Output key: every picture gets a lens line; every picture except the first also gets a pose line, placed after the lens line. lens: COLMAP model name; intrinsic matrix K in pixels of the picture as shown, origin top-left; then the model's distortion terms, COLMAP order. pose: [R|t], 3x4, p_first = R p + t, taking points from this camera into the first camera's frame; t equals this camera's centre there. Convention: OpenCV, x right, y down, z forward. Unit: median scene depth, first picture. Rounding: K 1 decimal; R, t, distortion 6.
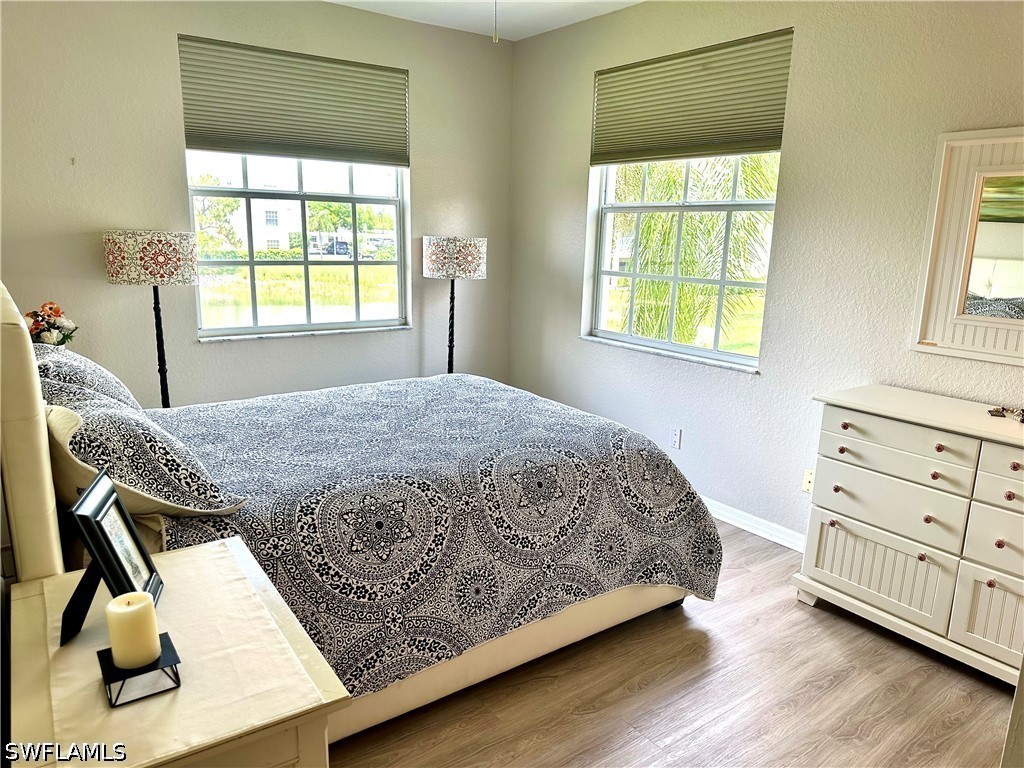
lens RADIAL K [[726.8, 0, 512.0], [0, 726.8, 384.0], [0, 0, 1]] dist [0.143839, -0.251198]
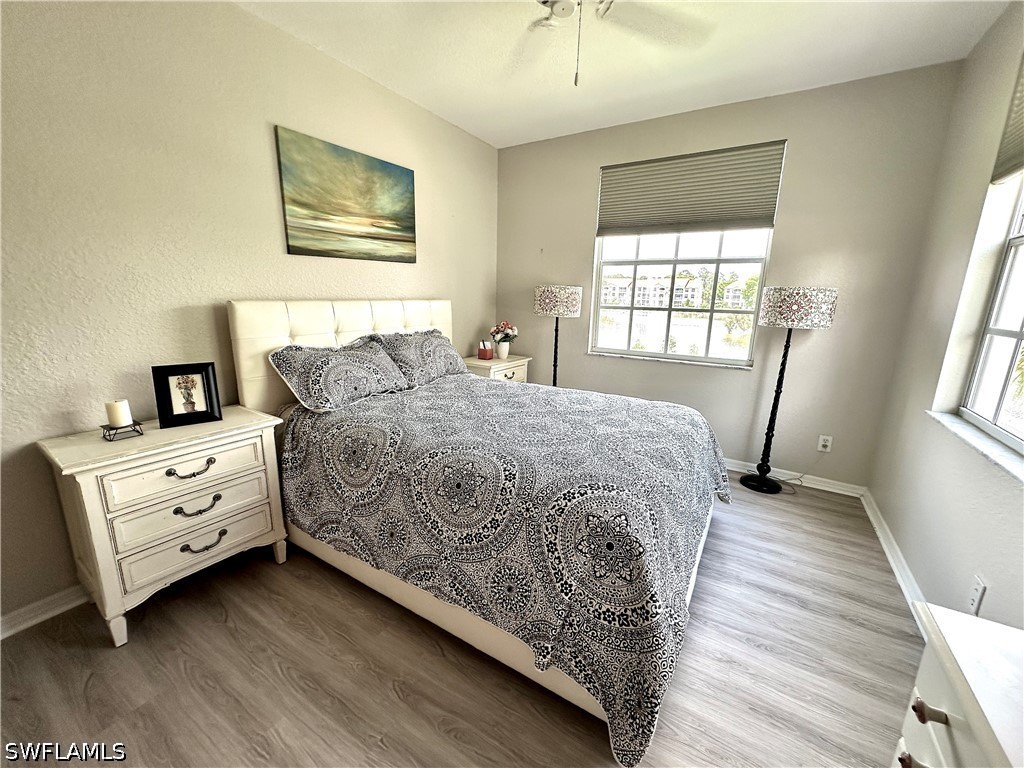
lens RADIAL K [[408.4, 0, 512.0], [0, 408.4, 384.0], [0, 0, 1]] dist [-0.001542, -0.000163]
pose [[0.374097, 0.182873, -0.909180, 0.383594], [-0.206176, 0.972231, 0.110721, -0.060712], [0.904181, 0.146031, 0.401412, 0.515663]]
